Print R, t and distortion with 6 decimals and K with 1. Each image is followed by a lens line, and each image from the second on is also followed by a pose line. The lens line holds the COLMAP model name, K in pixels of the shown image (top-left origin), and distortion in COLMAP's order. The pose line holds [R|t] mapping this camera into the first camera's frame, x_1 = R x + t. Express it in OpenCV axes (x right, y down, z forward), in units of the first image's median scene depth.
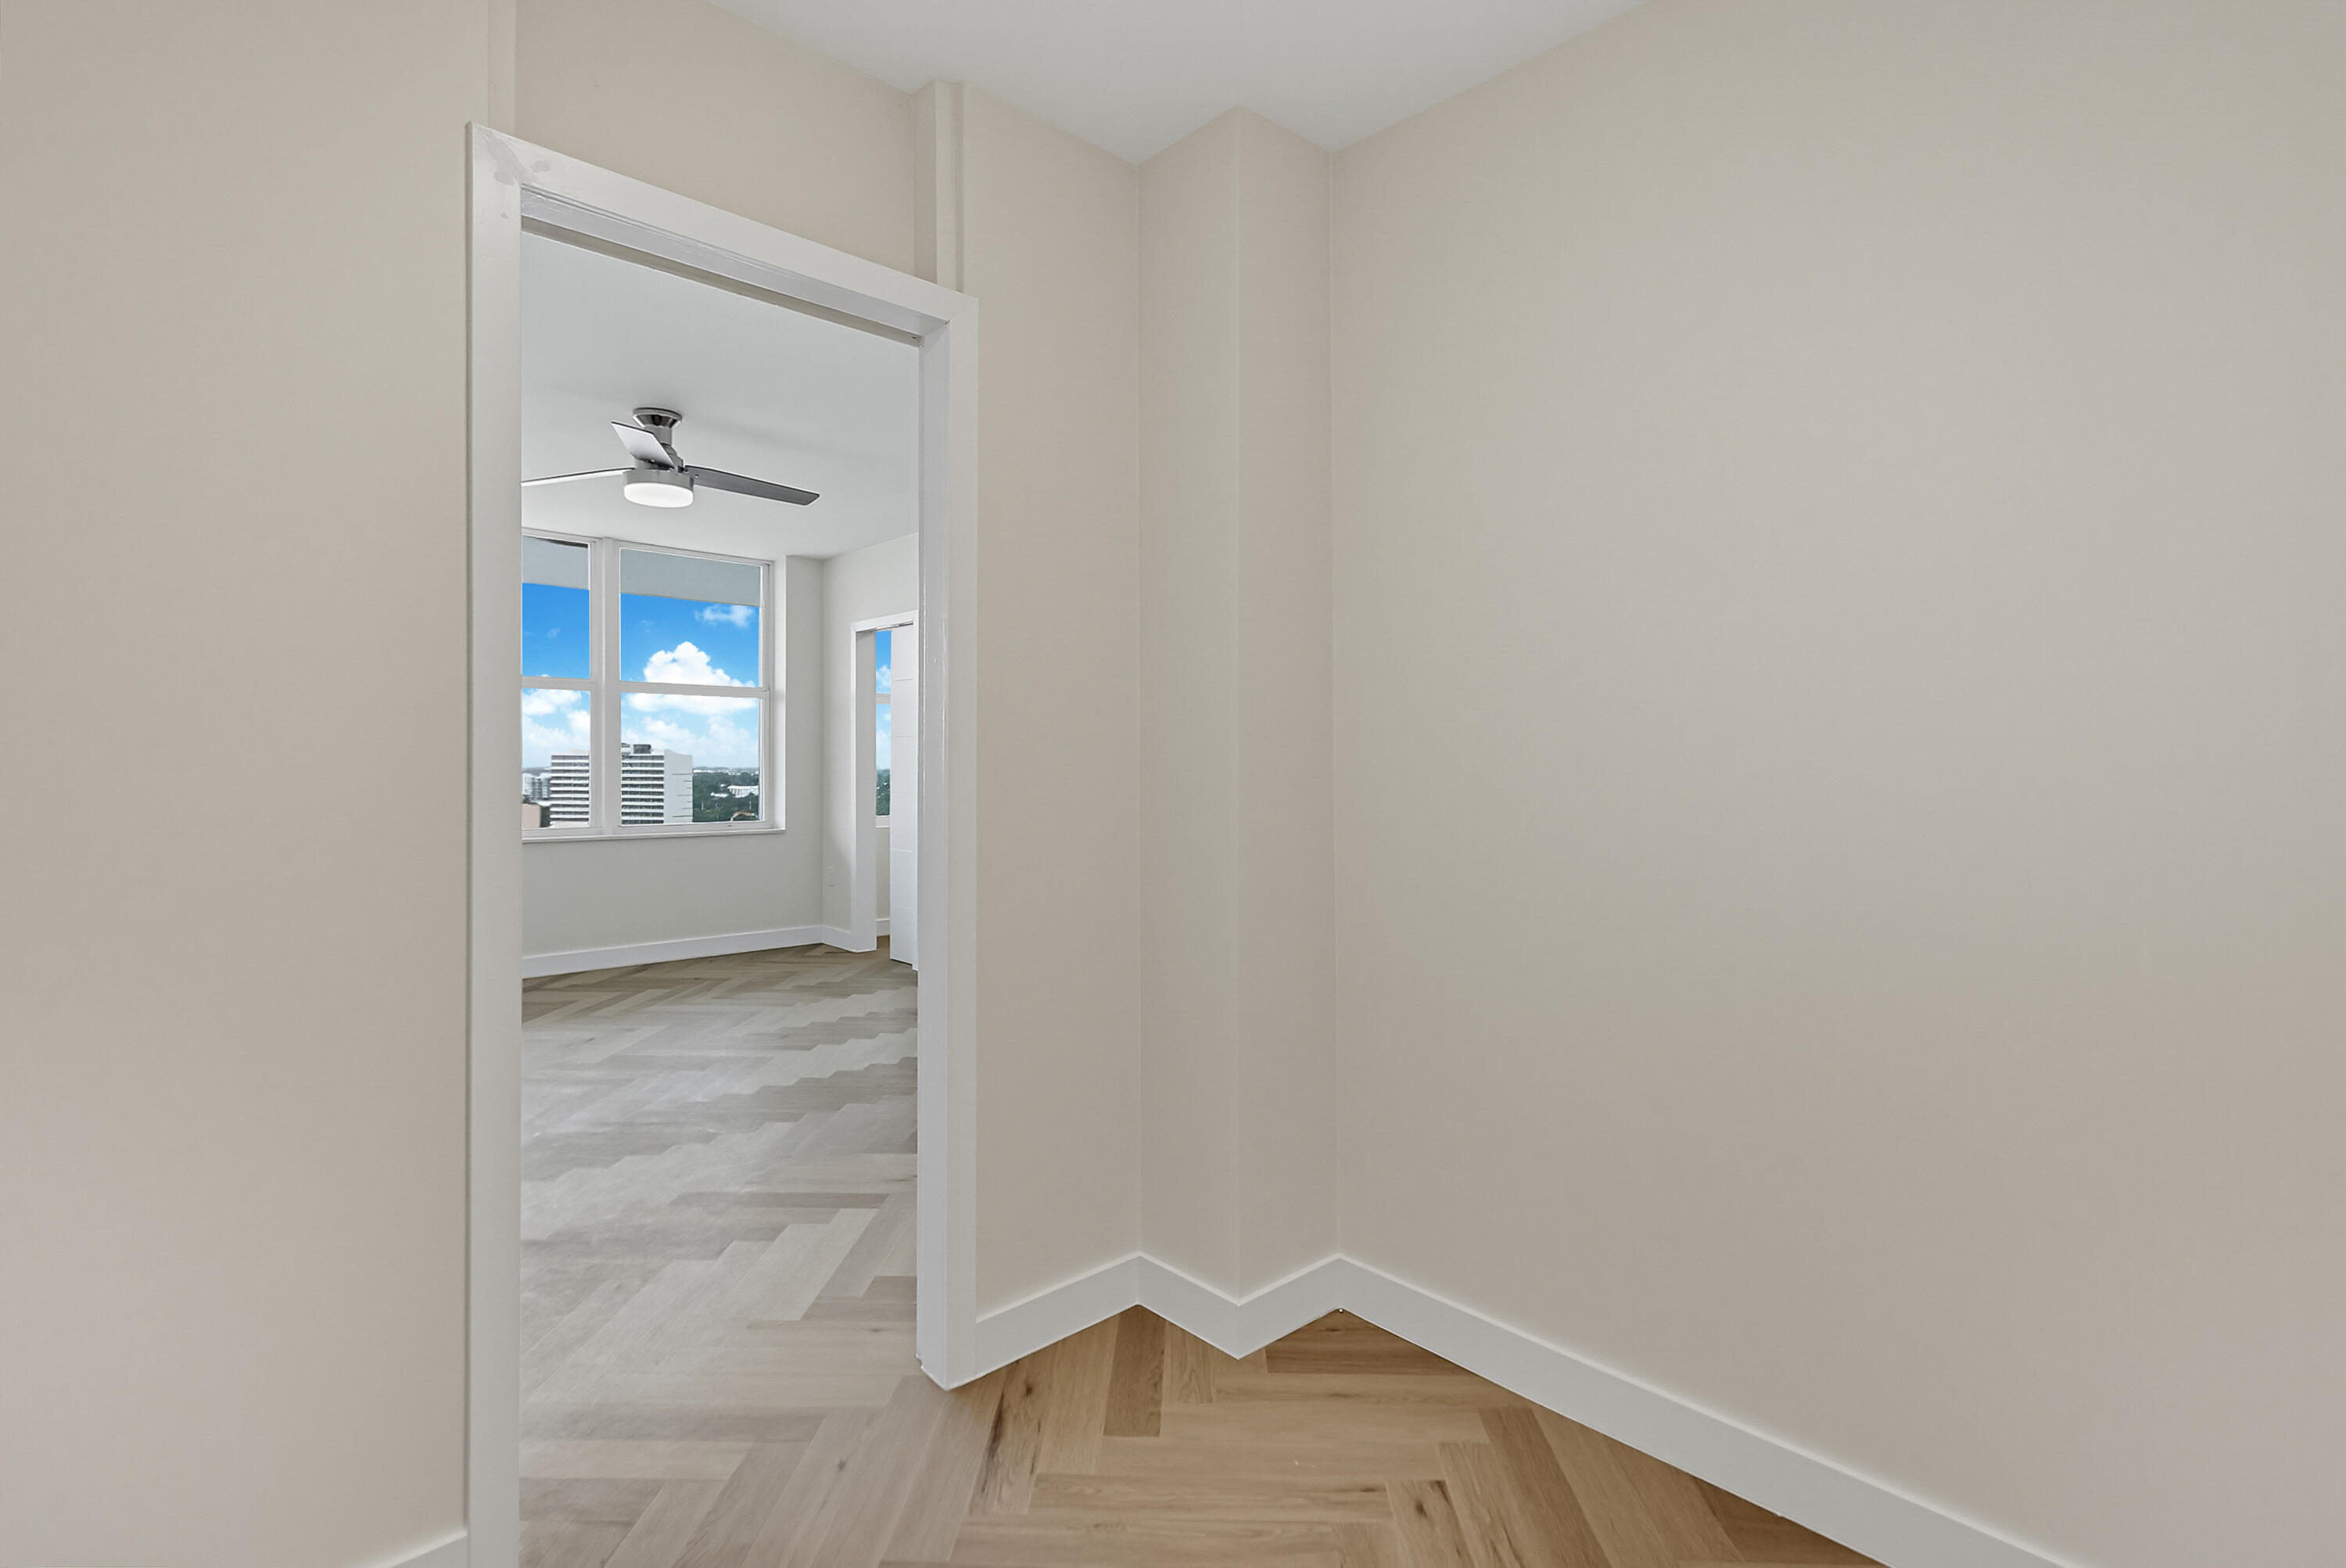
lens RADIAL K [[1096.2, 0, 1173.0], [0, 1096.2, 784.0], [0, 0, 1]] dist [0.000034, 0.000116]
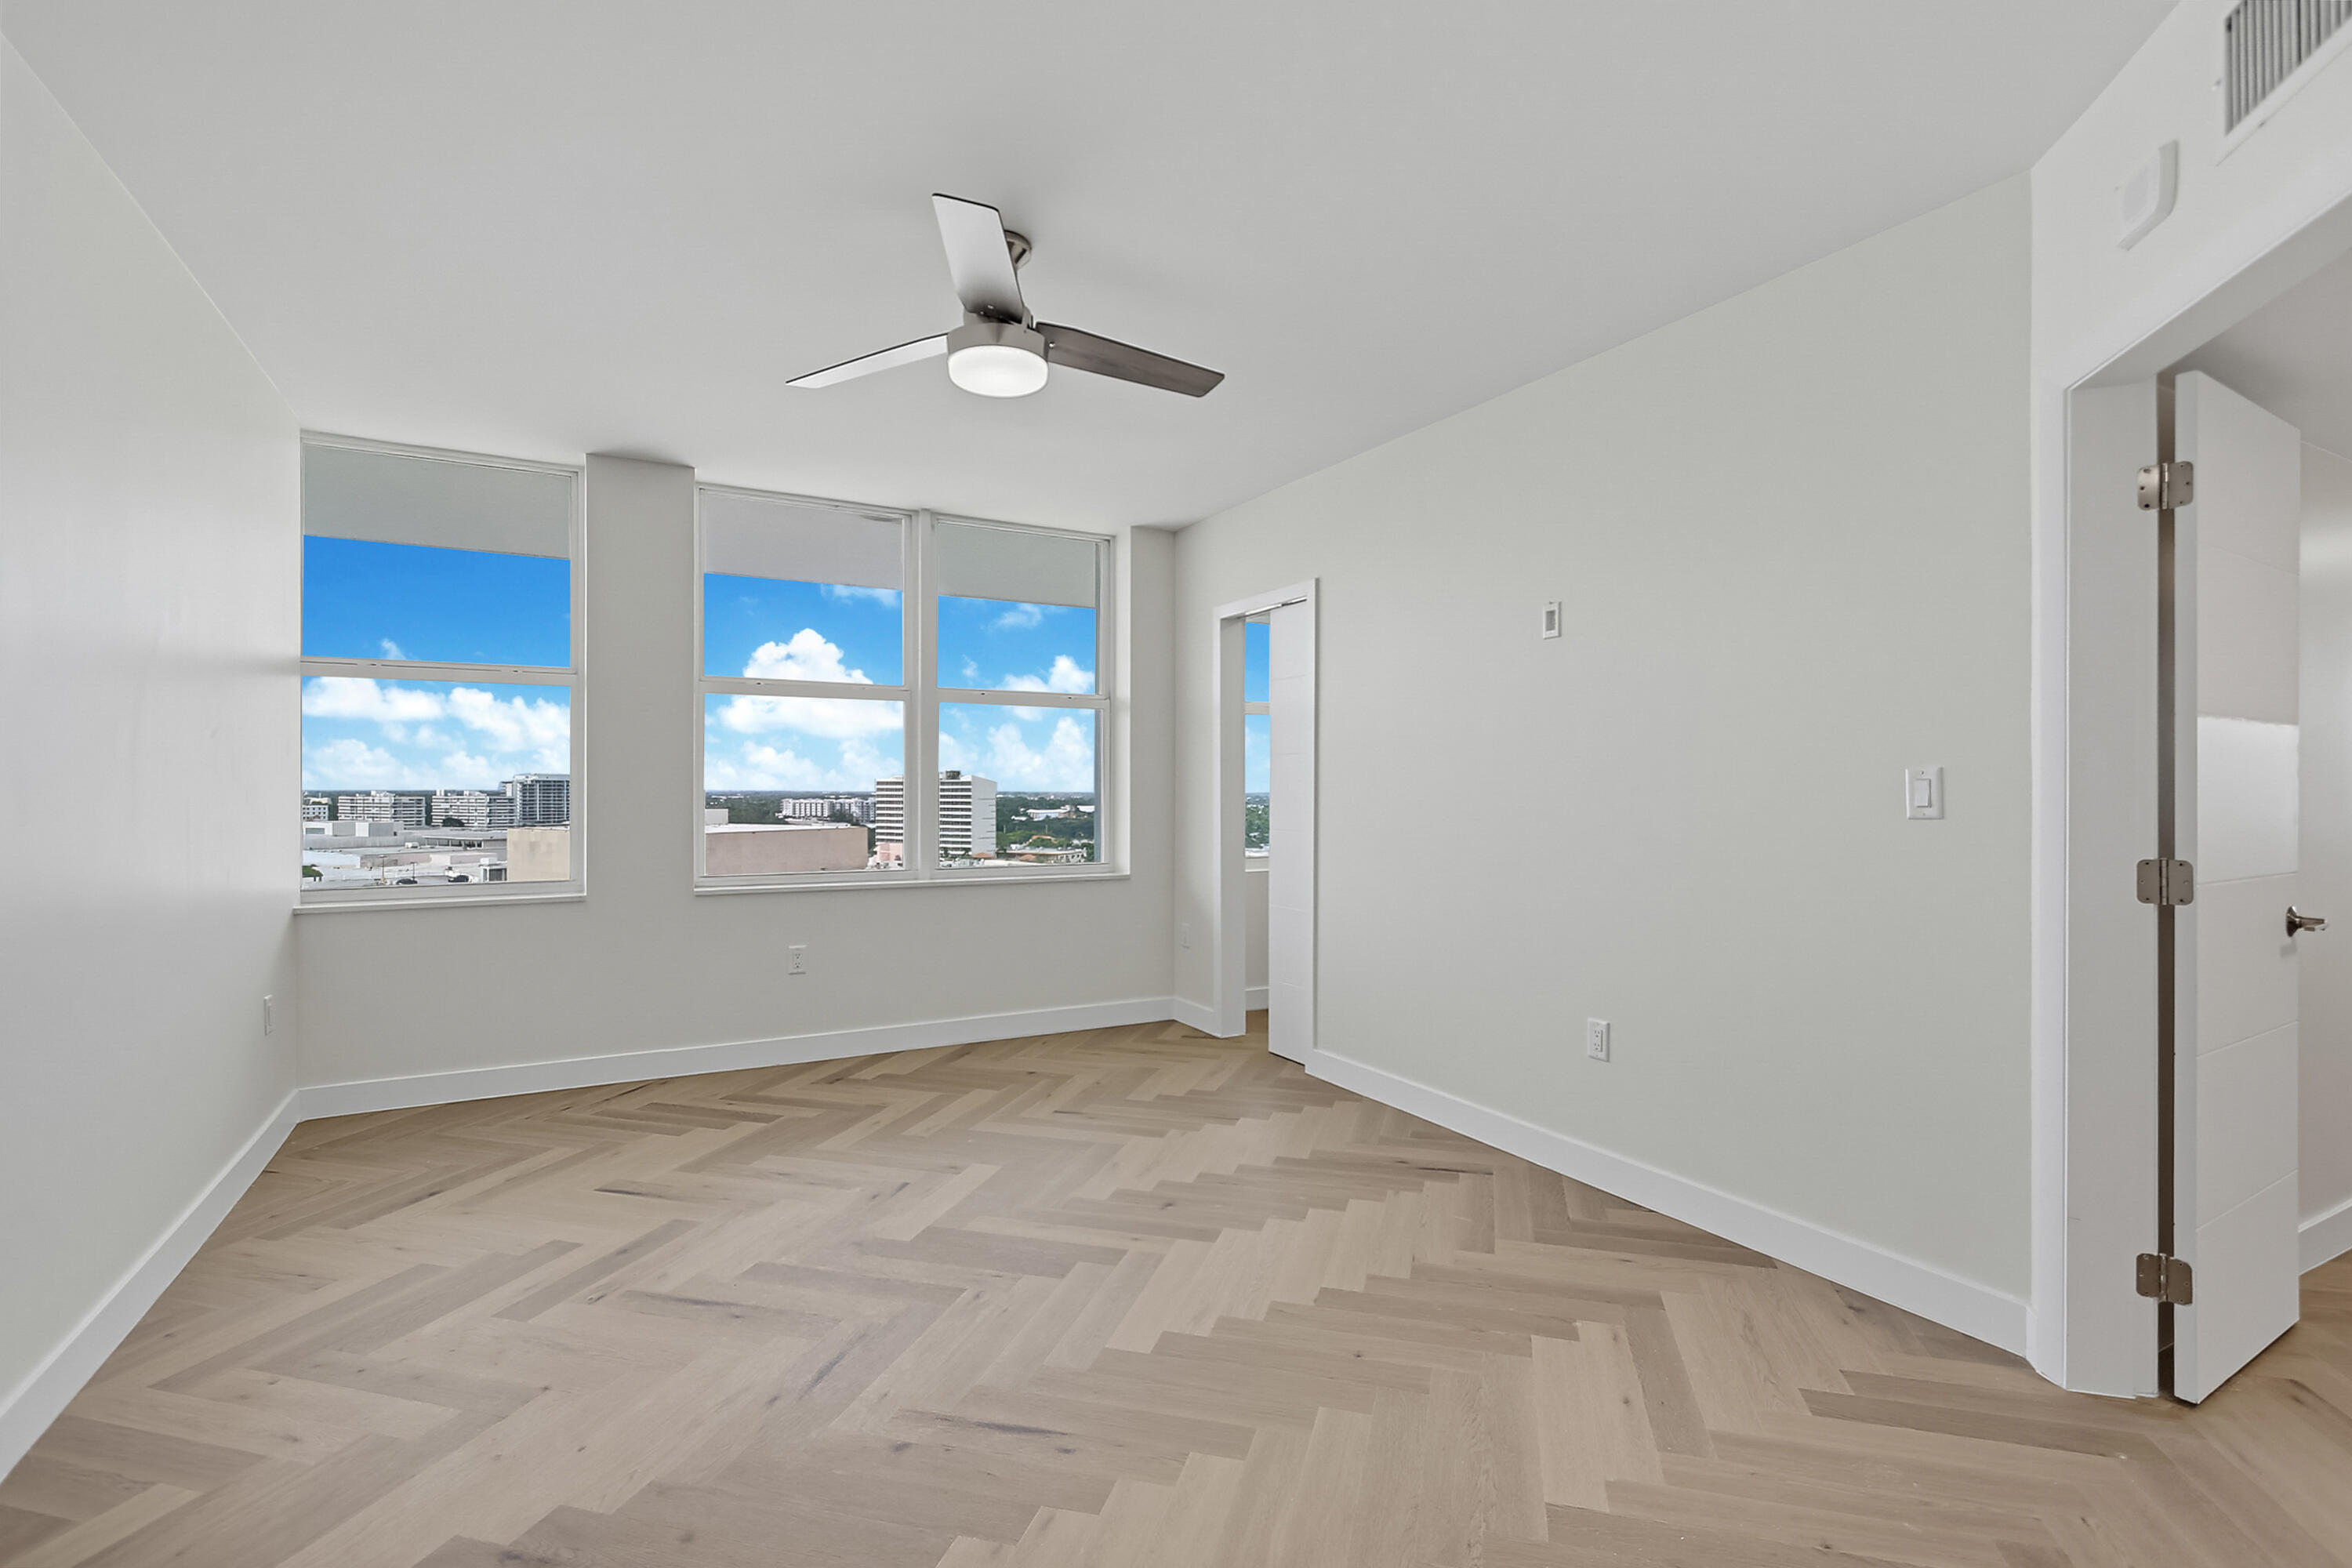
lens RADIAL K [[1099.0, 0, 1176.0], [0, 1099.0, 784.0], [0, 0, 1]] dist [0.000034, 0.000116]
pose [[0.968998, -0.008726, -0.246914, -0.131229], [0.003735, 0.999779, -0.020674, -0.007473], [0.247040, 0.019111, 0.968817, 0.251175]]
